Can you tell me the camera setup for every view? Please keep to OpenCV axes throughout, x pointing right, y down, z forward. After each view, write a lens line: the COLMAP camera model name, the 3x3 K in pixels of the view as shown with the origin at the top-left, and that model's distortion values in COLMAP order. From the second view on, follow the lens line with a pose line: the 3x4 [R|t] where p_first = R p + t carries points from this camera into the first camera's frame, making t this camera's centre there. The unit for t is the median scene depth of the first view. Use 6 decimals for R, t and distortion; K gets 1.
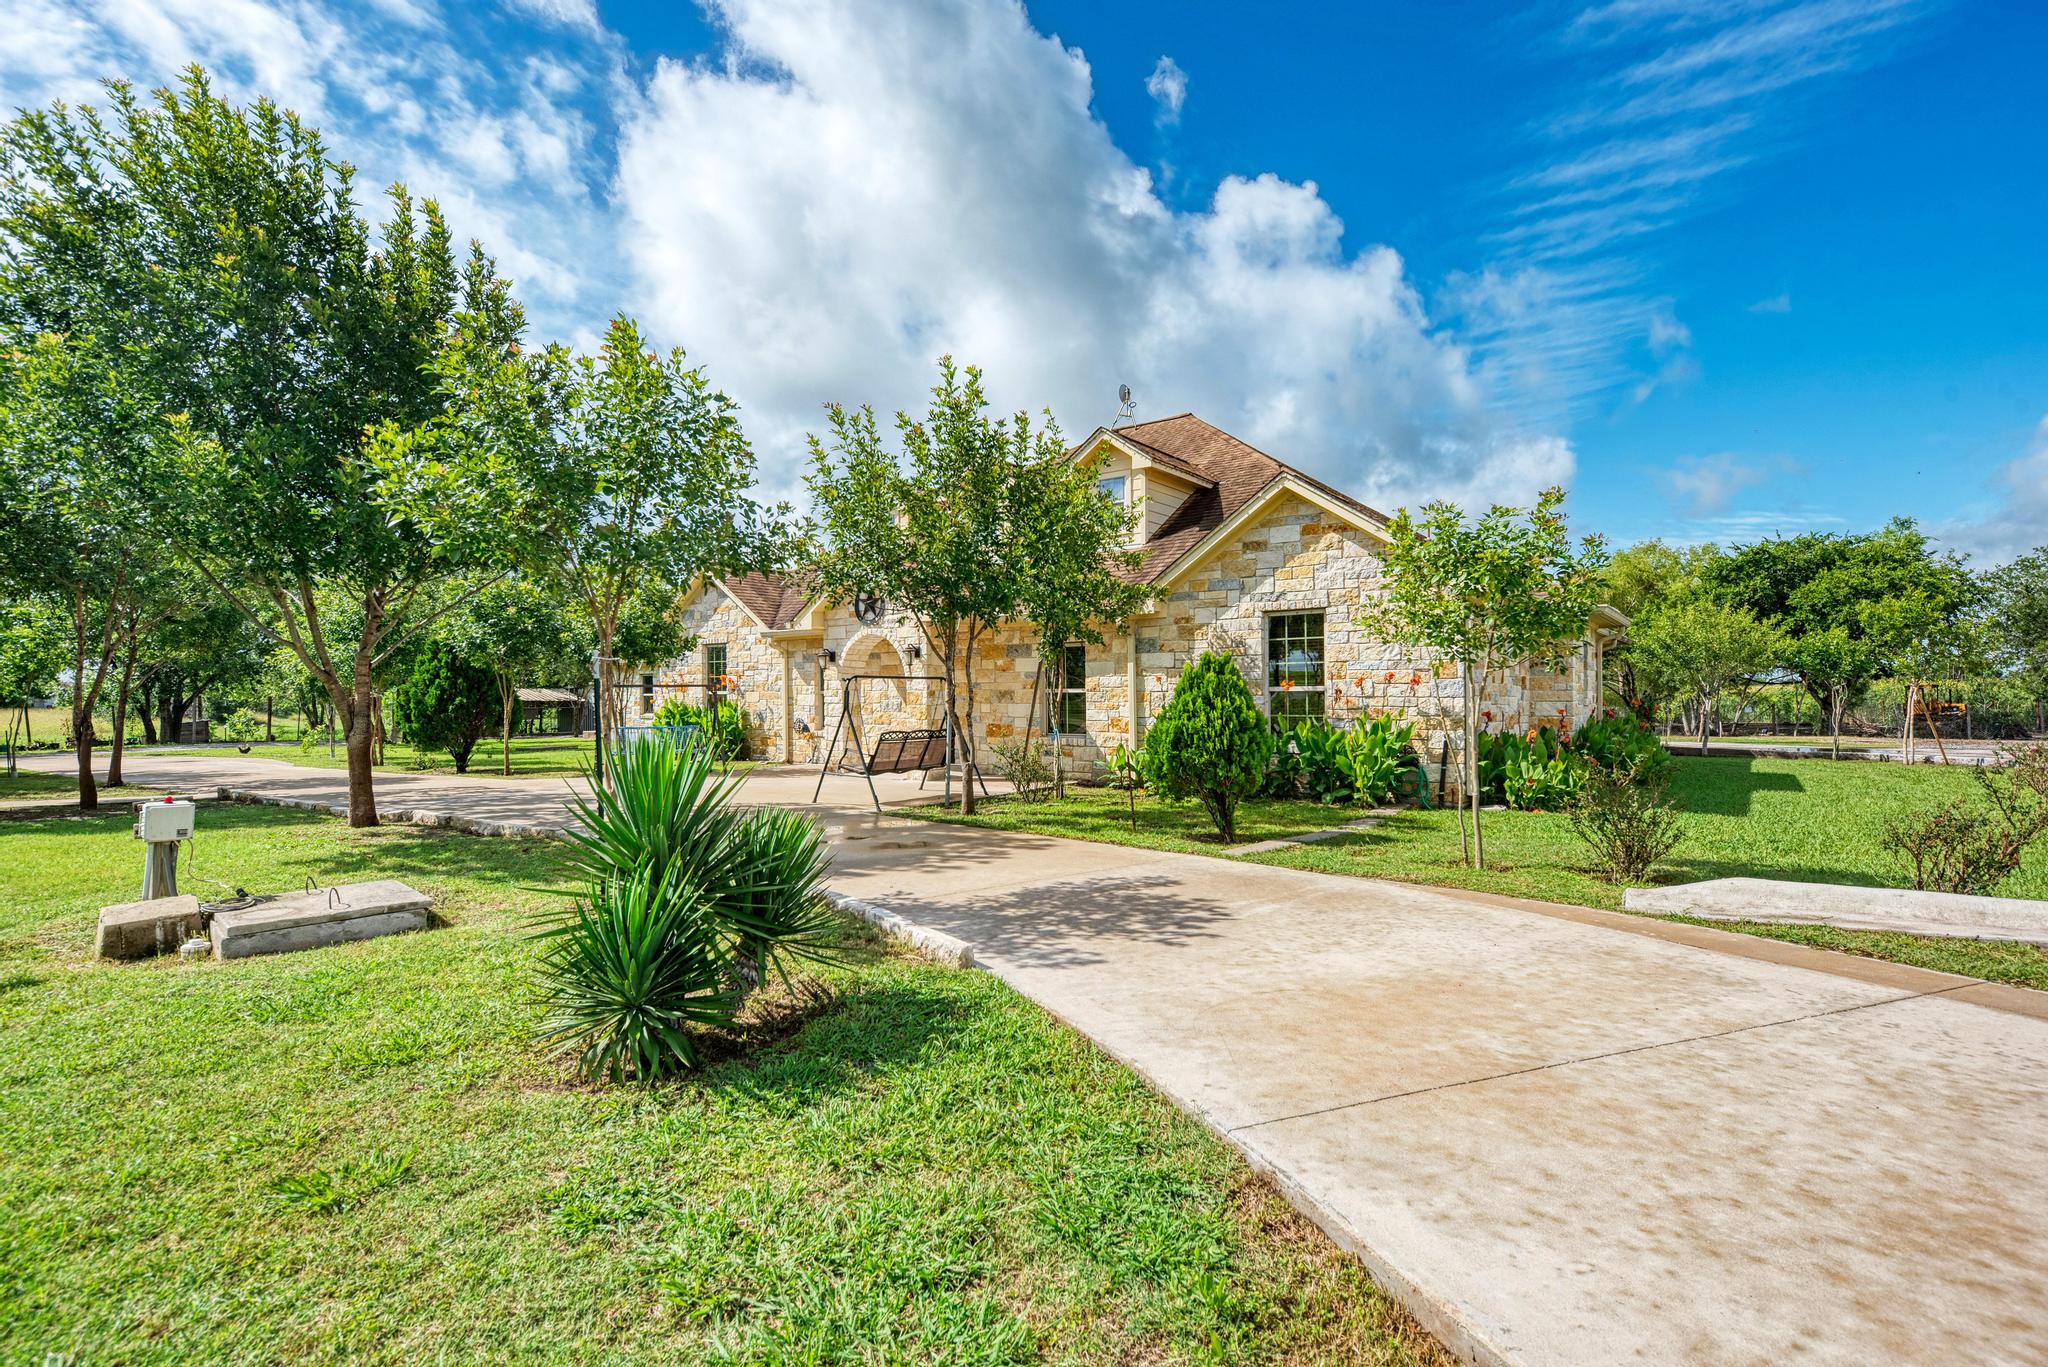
lens RADIAL K [[1019.0, 0, 1022.5], [0, 1019.0, 688.0], [0, 0, 1]] dist [-0.000148, 0.000002]
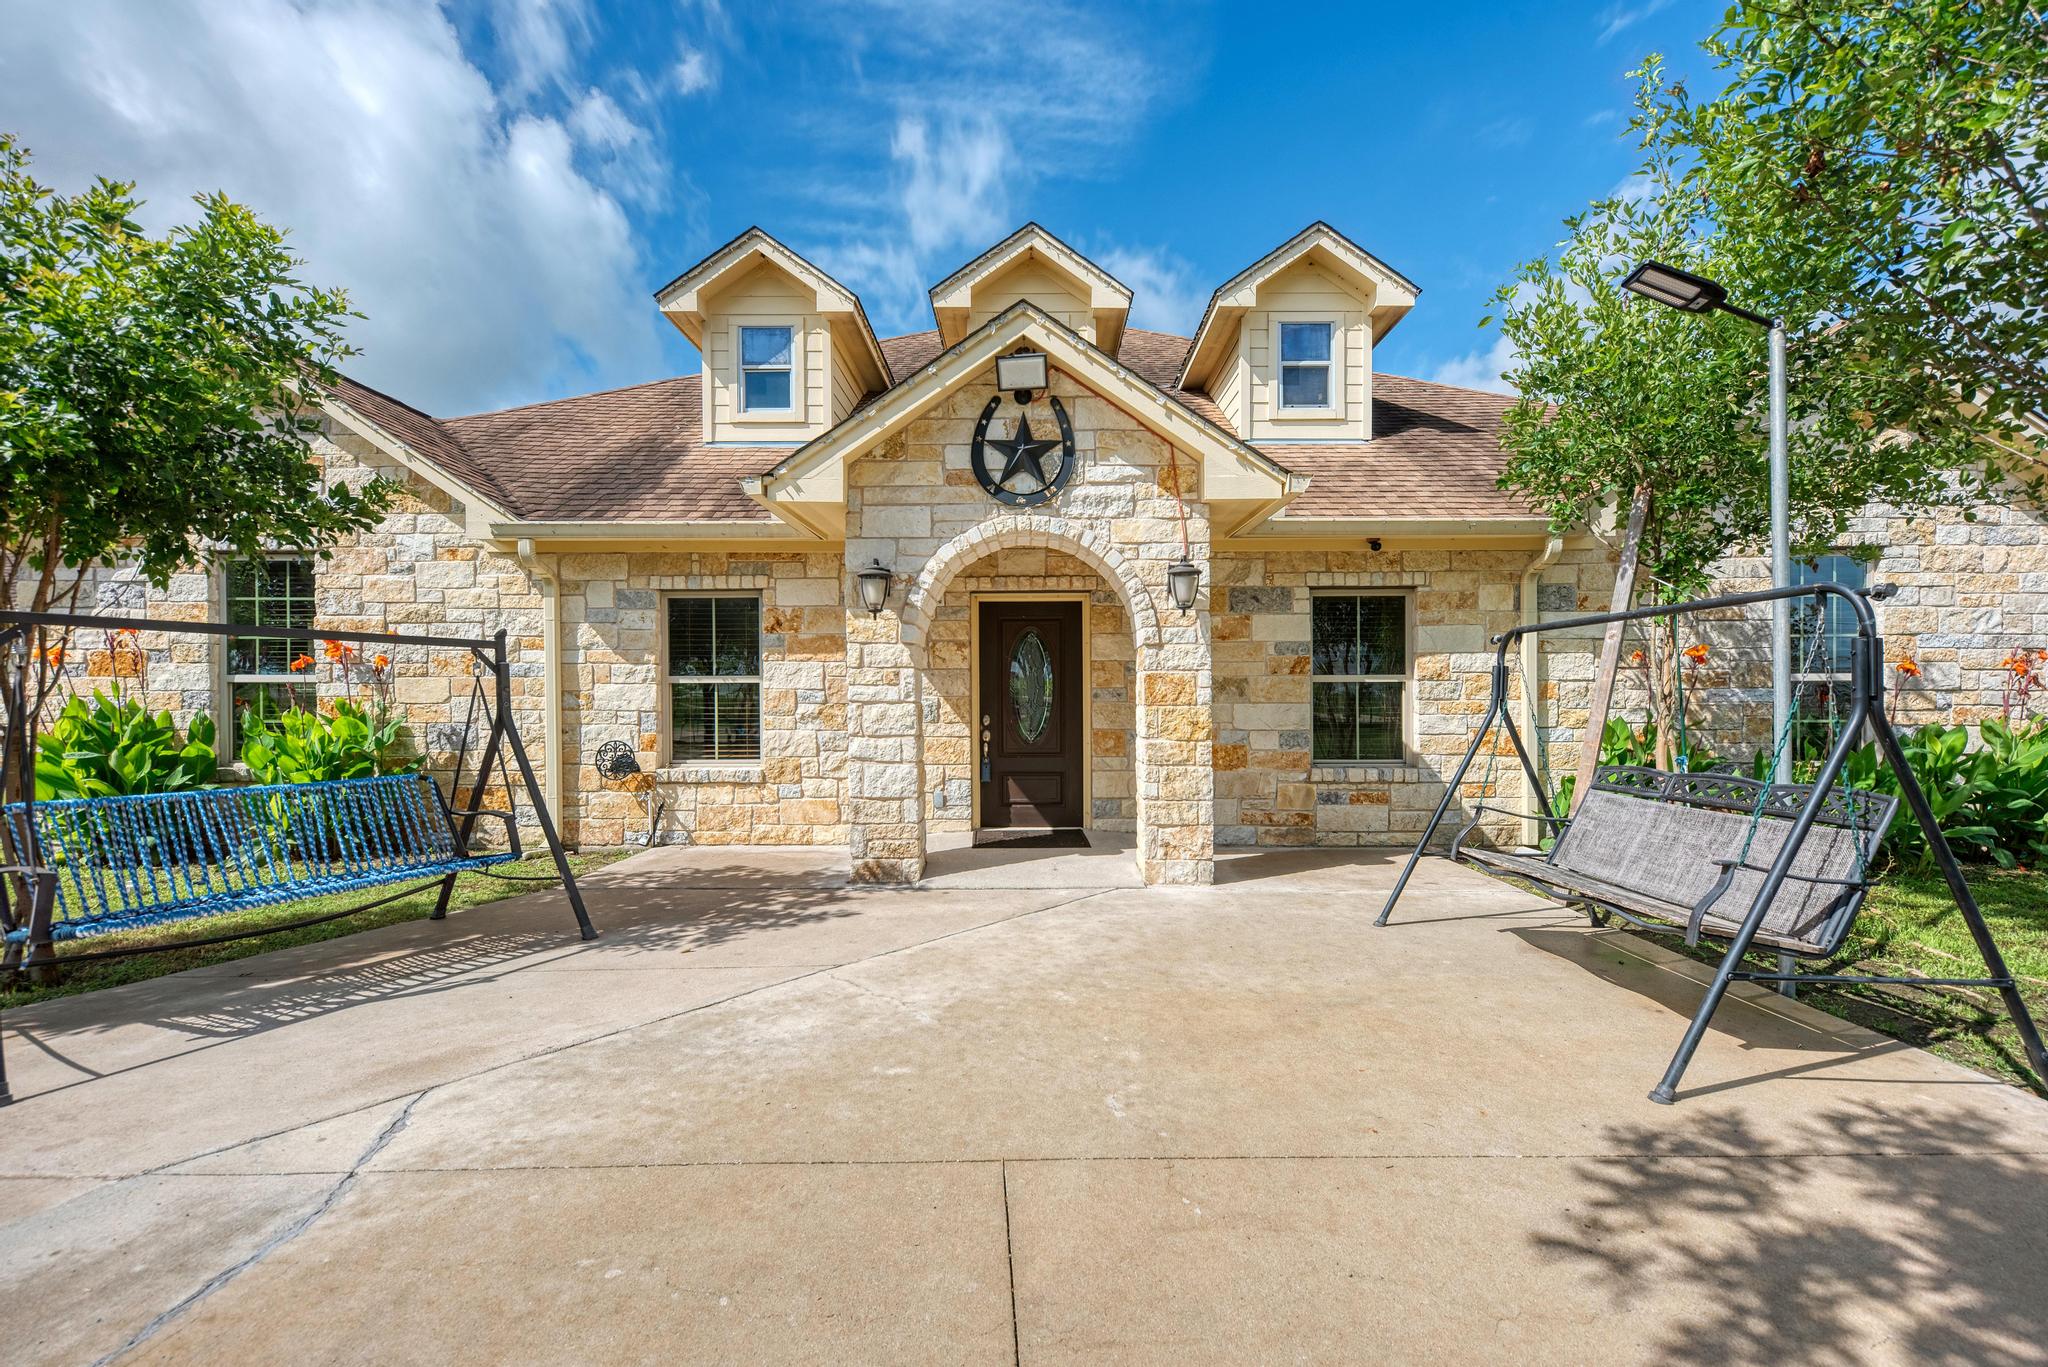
lens RADIAL K [[780.8, 0, 1027.4], [0, 780.8, 685.1], [0, 0, 1]] dist [-0.000271, -0.000001]
pose [[0.792813, 0.001523, 0.609463, -0.331785], [-0.005693, 0.999972, 0.004907, 0.005000], [-0.609438, -0.007360, 0.792800, 0.759846]]
